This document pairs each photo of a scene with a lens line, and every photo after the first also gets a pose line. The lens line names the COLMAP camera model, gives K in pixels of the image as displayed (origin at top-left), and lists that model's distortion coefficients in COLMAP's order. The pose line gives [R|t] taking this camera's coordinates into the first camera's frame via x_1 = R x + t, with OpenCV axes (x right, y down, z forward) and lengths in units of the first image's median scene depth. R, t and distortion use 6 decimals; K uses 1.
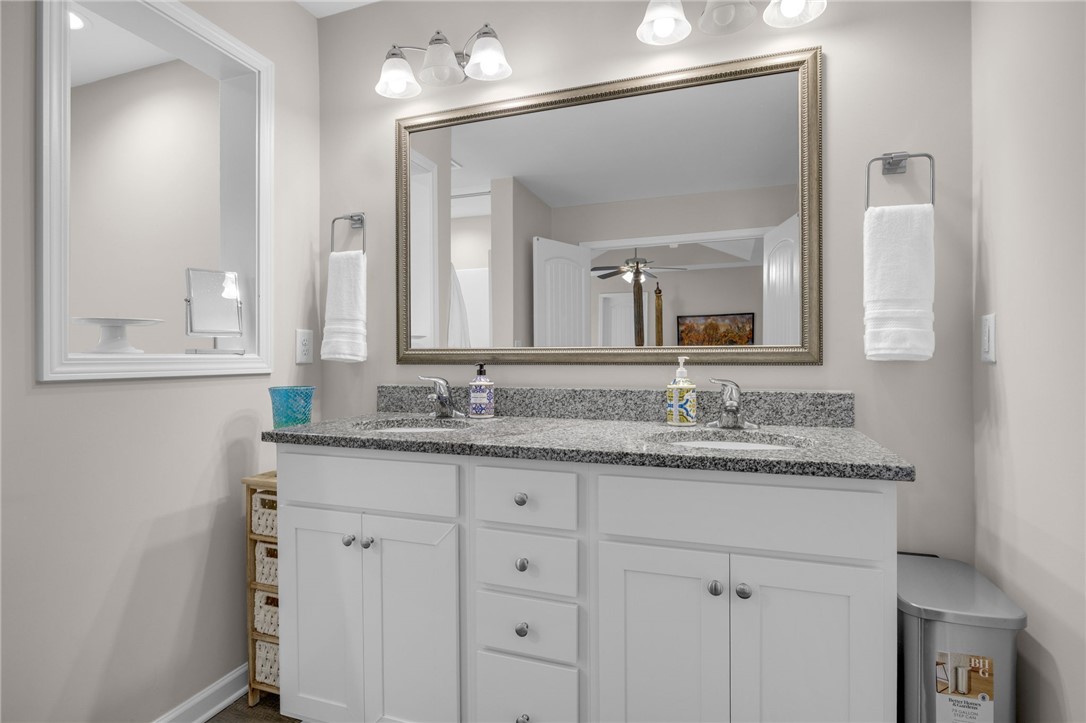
lens RADIAL K [[508.2, 0, 543.0], [0, 508.2, 361.5], [0, 0, 1]] dist [-0.020099, 0.000674]
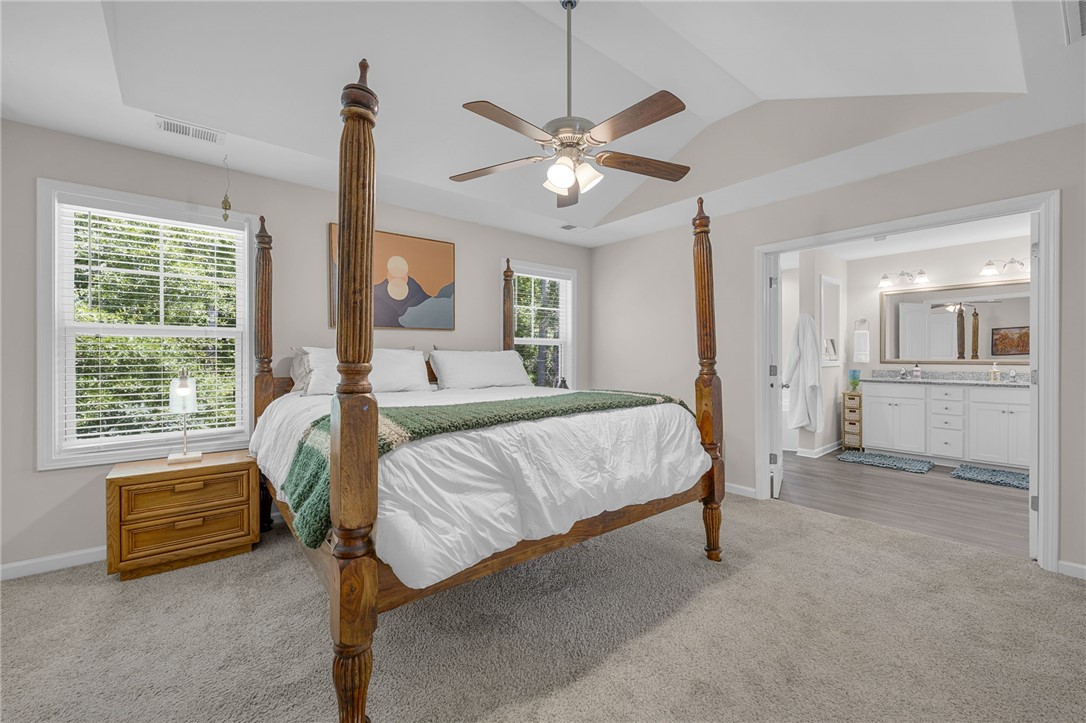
lens RADIAL K [[438.8, 0, 543.0], [0, 438.8, 361.5], [0, 0, 1]] dist [0.000177, 0.000061]
pose [[0.860294, 0.009287, -0.509713, -0.738593], [-0.002118, 0.999891, 0.014643, -0.046926], [0.509794, -0.011518, 0.860220, -2.723700]]
